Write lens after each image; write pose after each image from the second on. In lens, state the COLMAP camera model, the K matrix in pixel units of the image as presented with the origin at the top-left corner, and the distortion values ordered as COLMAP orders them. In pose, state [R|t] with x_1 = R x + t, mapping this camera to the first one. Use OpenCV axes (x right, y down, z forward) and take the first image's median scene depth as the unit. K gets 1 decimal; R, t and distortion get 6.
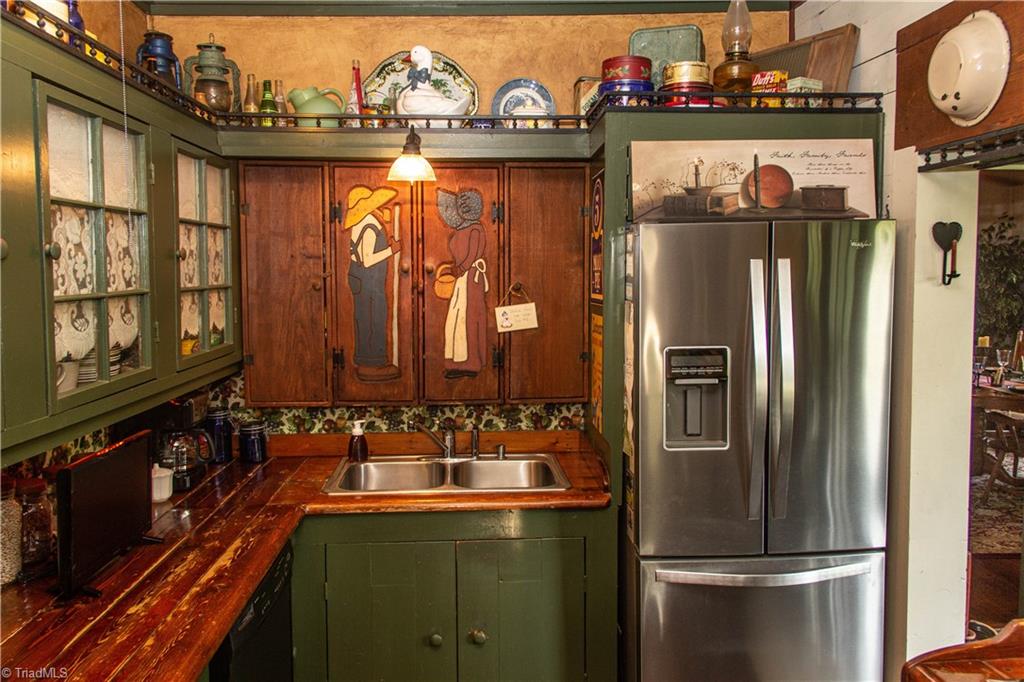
lens RADIAL K [[858.3, 0, 511.9], [0, 858.3, 336.9], [0, 0, 1]] dist [0.014361, 0.002841]
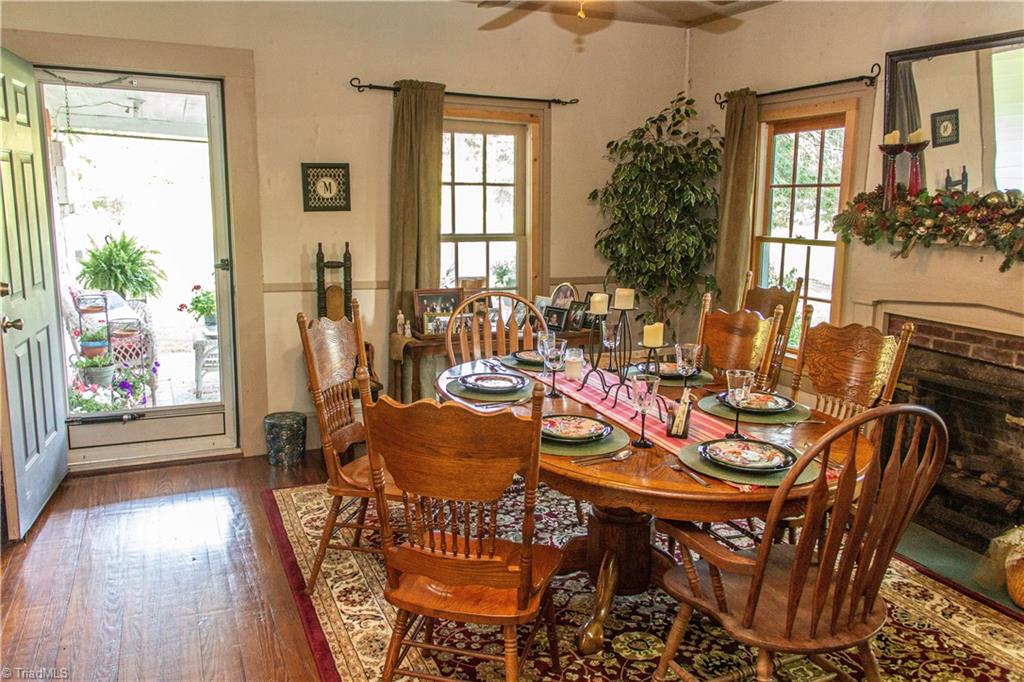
lens RADIAL K [[858.3, 0, 512.2], [0, 858.3, 341.4], [0, 0, 1]] dist [0.014361, 0.002841]
pose [[0.938892, -0.040740, 0.341792, 0.235904], [0.005012, 0.994484, 0.104770, -0.030457], [-0.344175, -0.096654, 0.933917, 0.441839]]
